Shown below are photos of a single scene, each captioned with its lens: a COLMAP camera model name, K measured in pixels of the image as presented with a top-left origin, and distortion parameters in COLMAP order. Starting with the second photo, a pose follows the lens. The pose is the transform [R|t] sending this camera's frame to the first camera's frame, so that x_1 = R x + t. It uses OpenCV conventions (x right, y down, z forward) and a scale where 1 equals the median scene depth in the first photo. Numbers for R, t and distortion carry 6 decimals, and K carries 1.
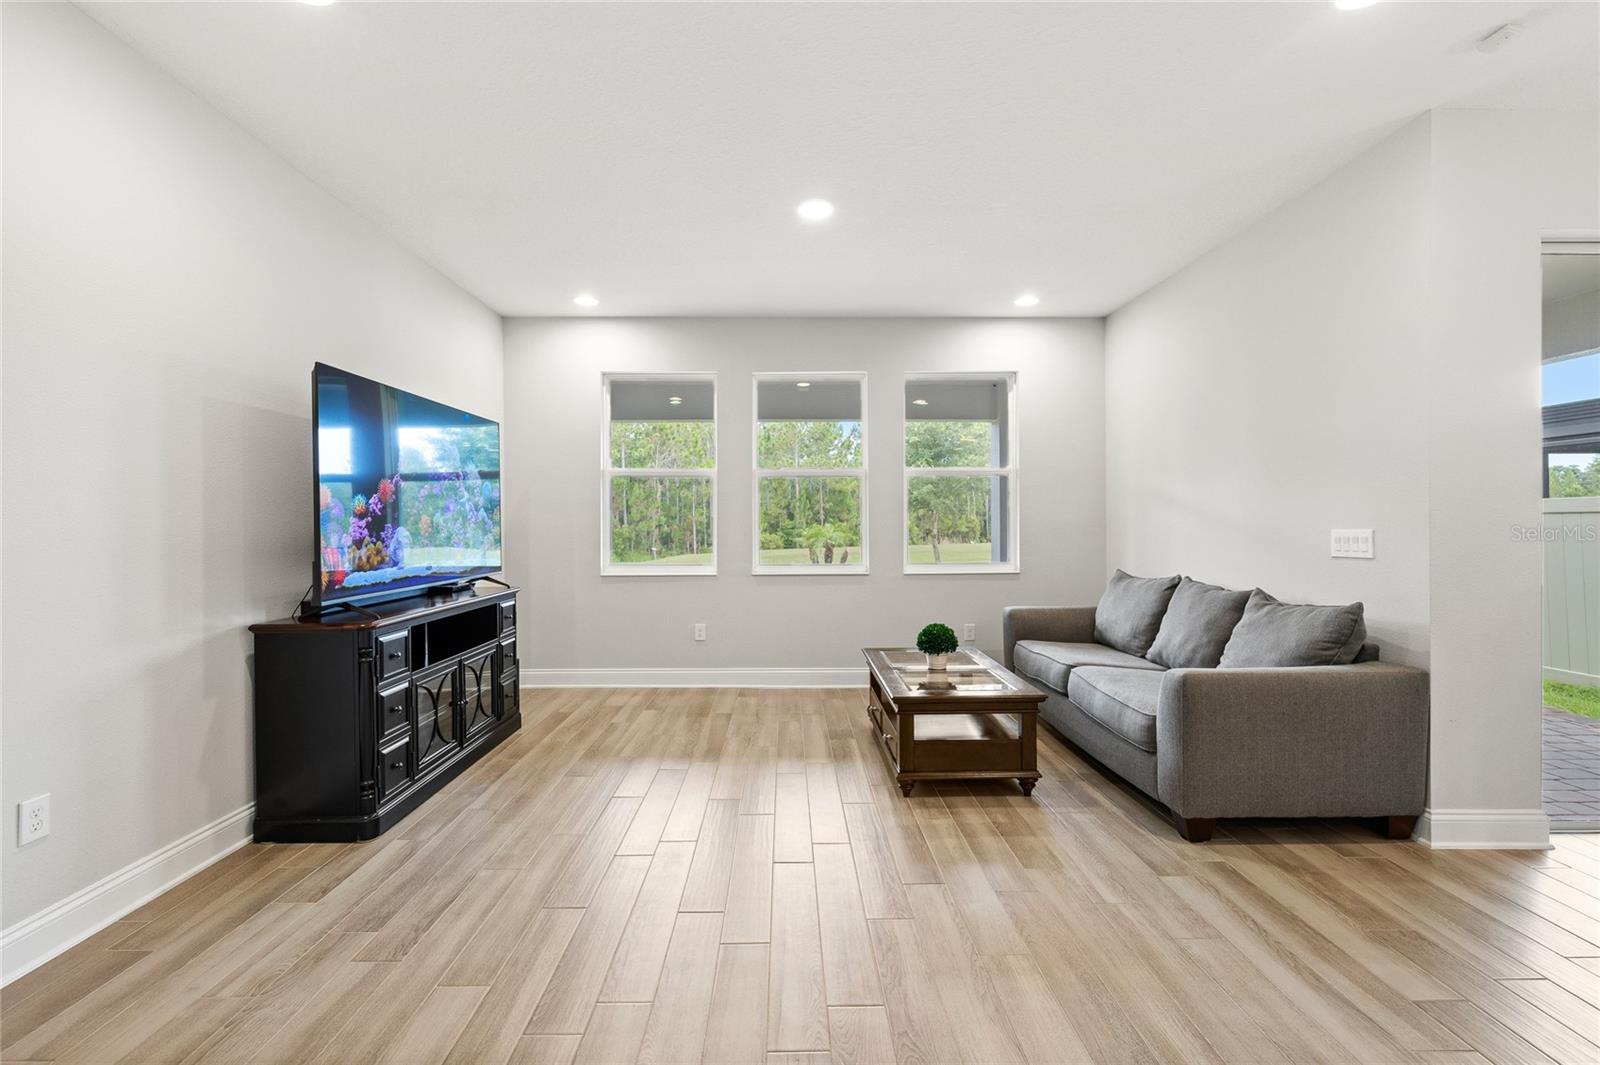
lens RADIAL K [[678.4, 0, 793.1], [0, 678.4, 526.4], [0, 0, 1]] dist [-0.001416, -0.000017]
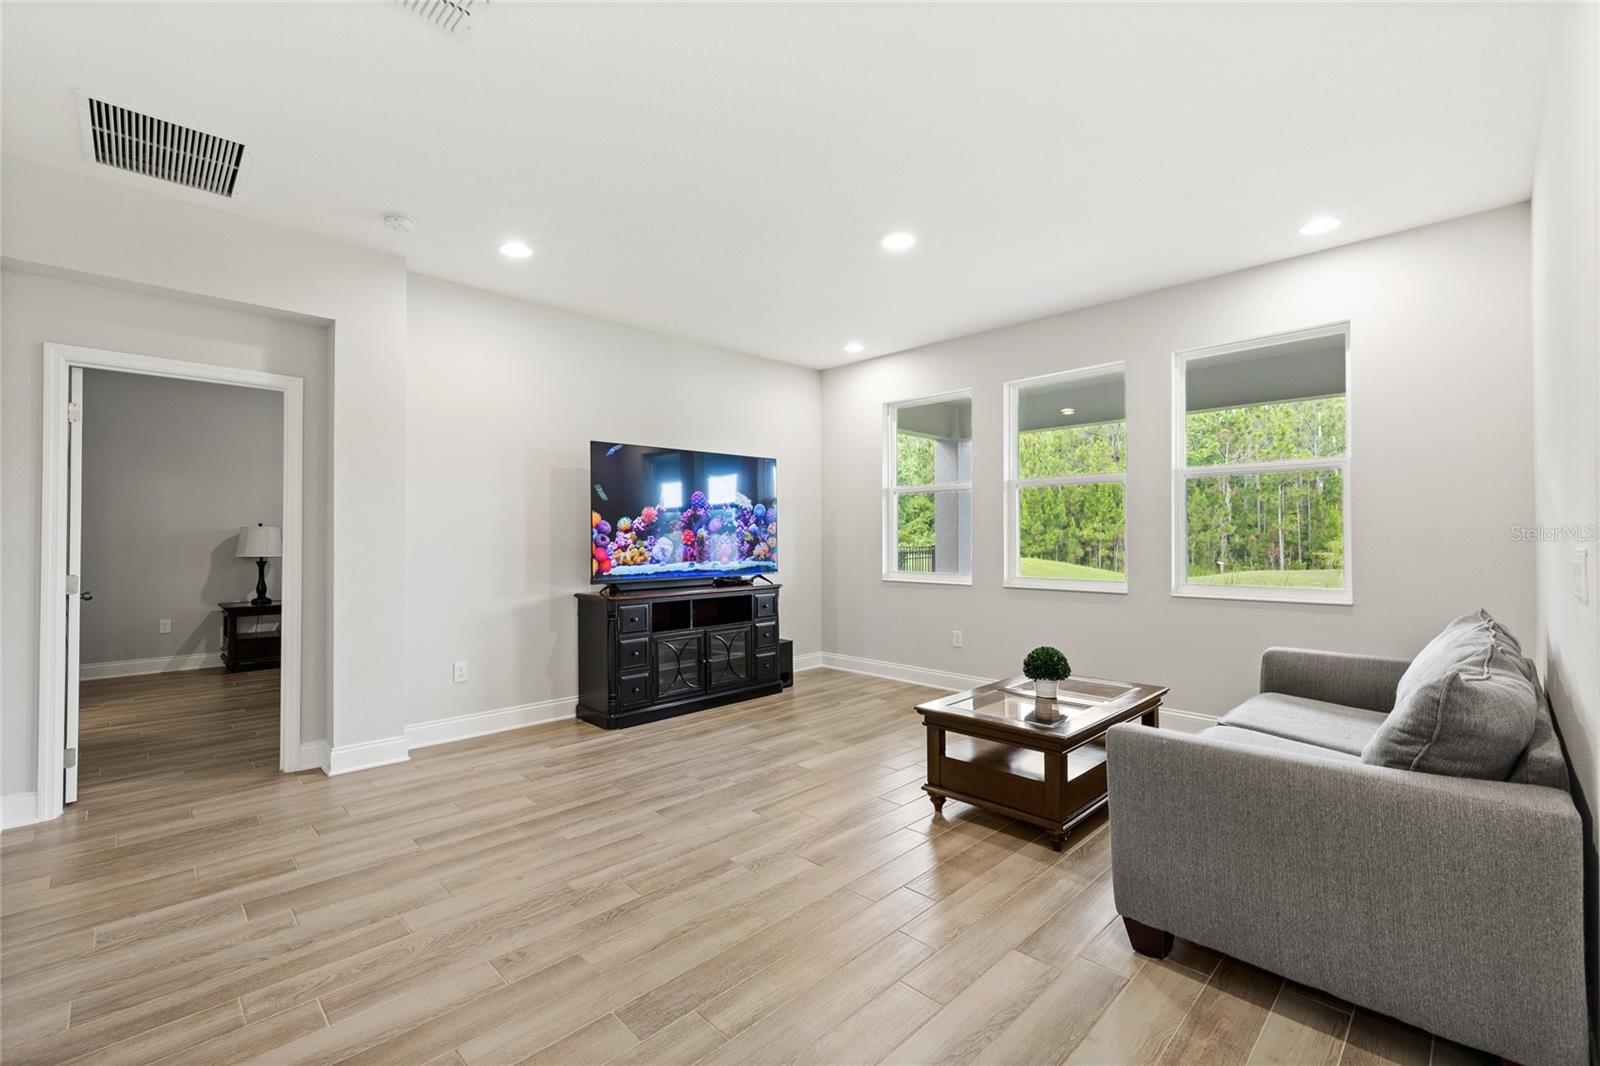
lens RADIAL K [[682.0, 0, 800.0], [0, 682.0, 533.0], [0, 0, 1]] dist [0.000487, 0.000113]
pose [[0.695175, -0.002205, -0.718837, 0.745599], [-0.001404, 0.999989, -0.004424, -0.003990], [0.718839, 0.004085, 0.695165, 0.157442]]
